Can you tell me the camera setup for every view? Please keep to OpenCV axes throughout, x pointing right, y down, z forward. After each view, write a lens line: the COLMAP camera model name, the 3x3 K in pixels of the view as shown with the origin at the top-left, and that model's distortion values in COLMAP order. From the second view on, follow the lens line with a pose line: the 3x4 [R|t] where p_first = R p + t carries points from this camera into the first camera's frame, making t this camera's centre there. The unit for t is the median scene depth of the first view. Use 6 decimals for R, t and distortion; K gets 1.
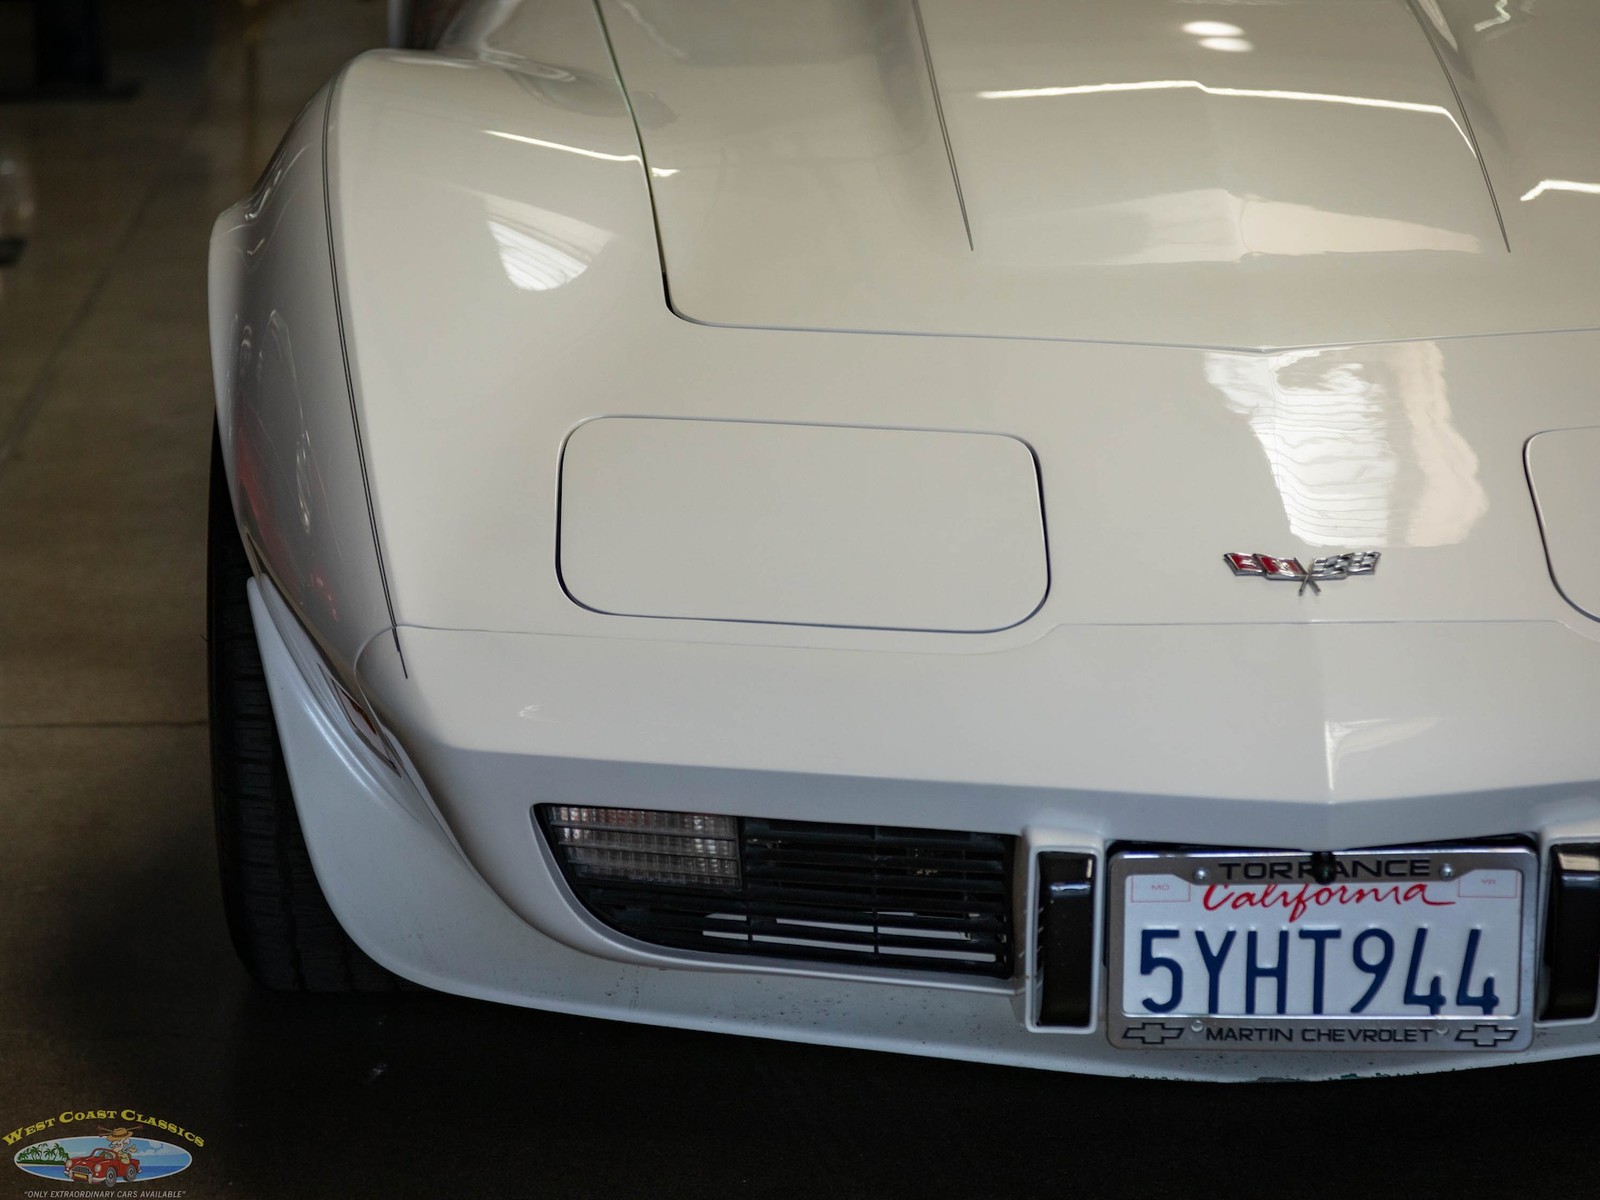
lens RADIAL K [[5391.7, 0, 807.5], [0, 5391.7, 601.0], [0, 0, 1]] dist [0.100900, 0.000000]
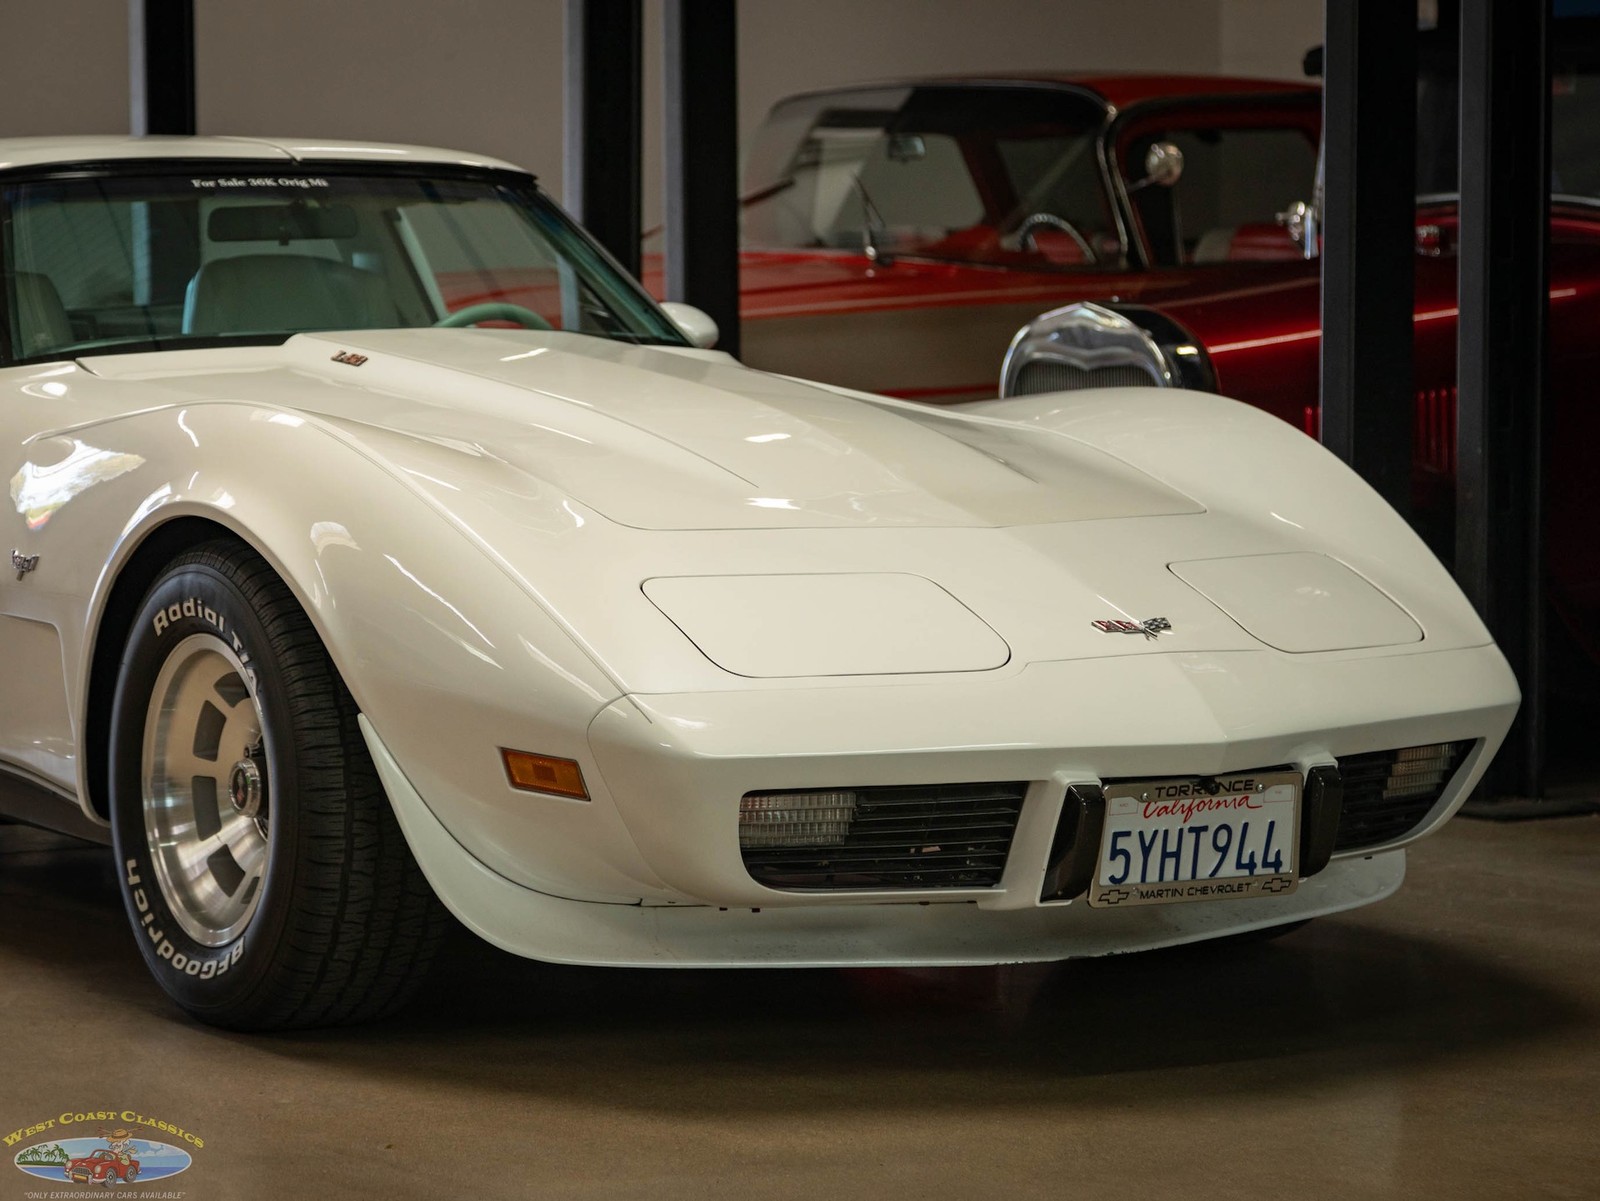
lens RADIAL K [[5391.7, 0, 796.9], [0, 5391.7, 603.7], [0, 0, 1]] dist [0.100900, 0.000000]
pose [[0.855875, -0.033540, 0.516095, -0.888035], [0.104863, 0.988422, -0.109665, 0.164570], [-0.506441, 0.147978, 0.849482, -0.391424]]
